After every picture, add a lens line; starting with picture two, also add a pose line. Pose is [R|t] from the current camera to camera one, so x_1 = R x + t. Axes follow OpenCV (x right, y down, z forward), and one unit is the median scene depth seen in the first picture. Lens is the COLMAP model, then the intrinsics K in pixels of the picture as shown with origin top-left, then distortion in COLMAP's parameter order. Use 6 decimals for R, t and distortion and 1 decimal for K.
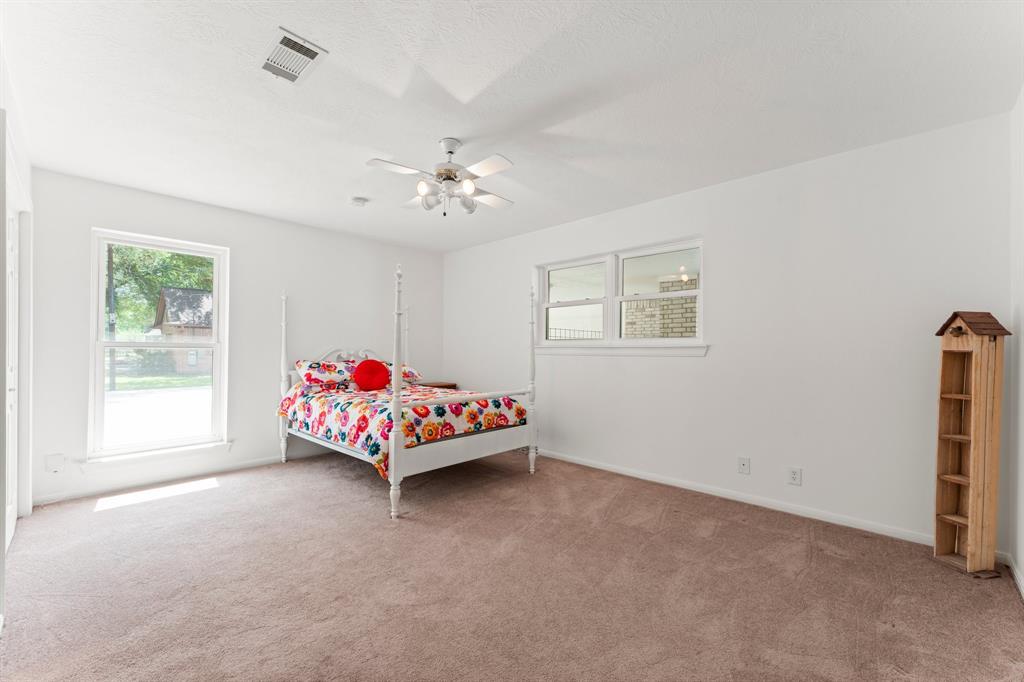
lens RADIAL K [[407.5, 0, 519.6], [0, 407.5, 349.7], [0, 0, 1]] dist [0.001718, -0.000027]
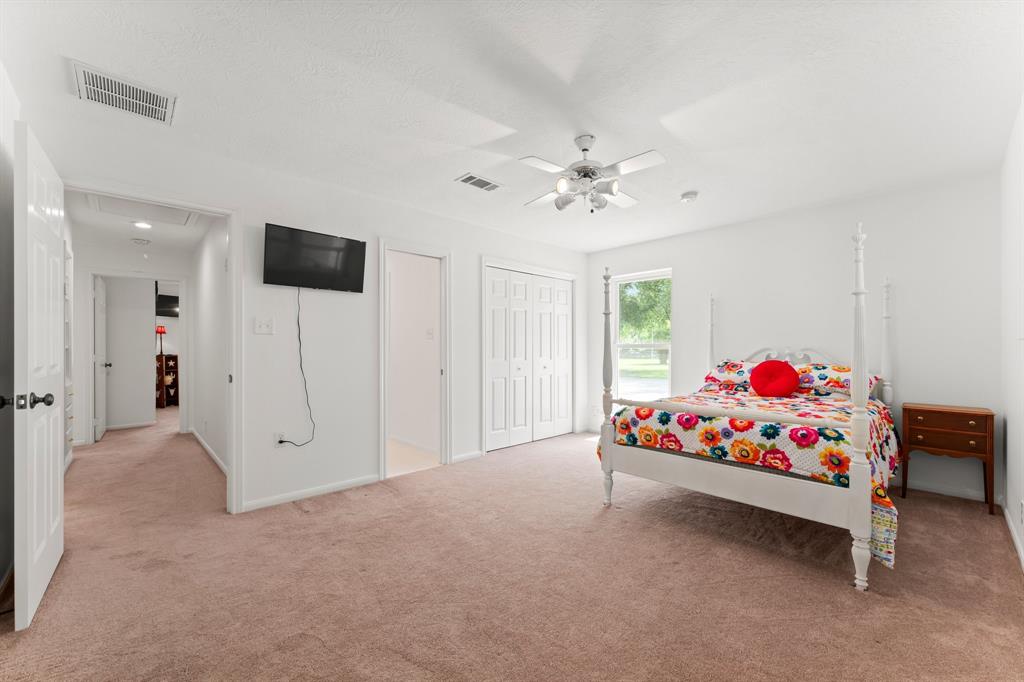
lens RADIAL K [[407.5, 0, 517.5], [0, 407.5, 348.2], [0, 0, 1]] dist [0.001718, -0.000027]
pose [[-0.055029, -0.007339, -0.998458, 0.645931], [-0.000566, 0.999973, -0.007319, 0.007962], [0.998485, 0.000162, -0.055031, 0.687909]]
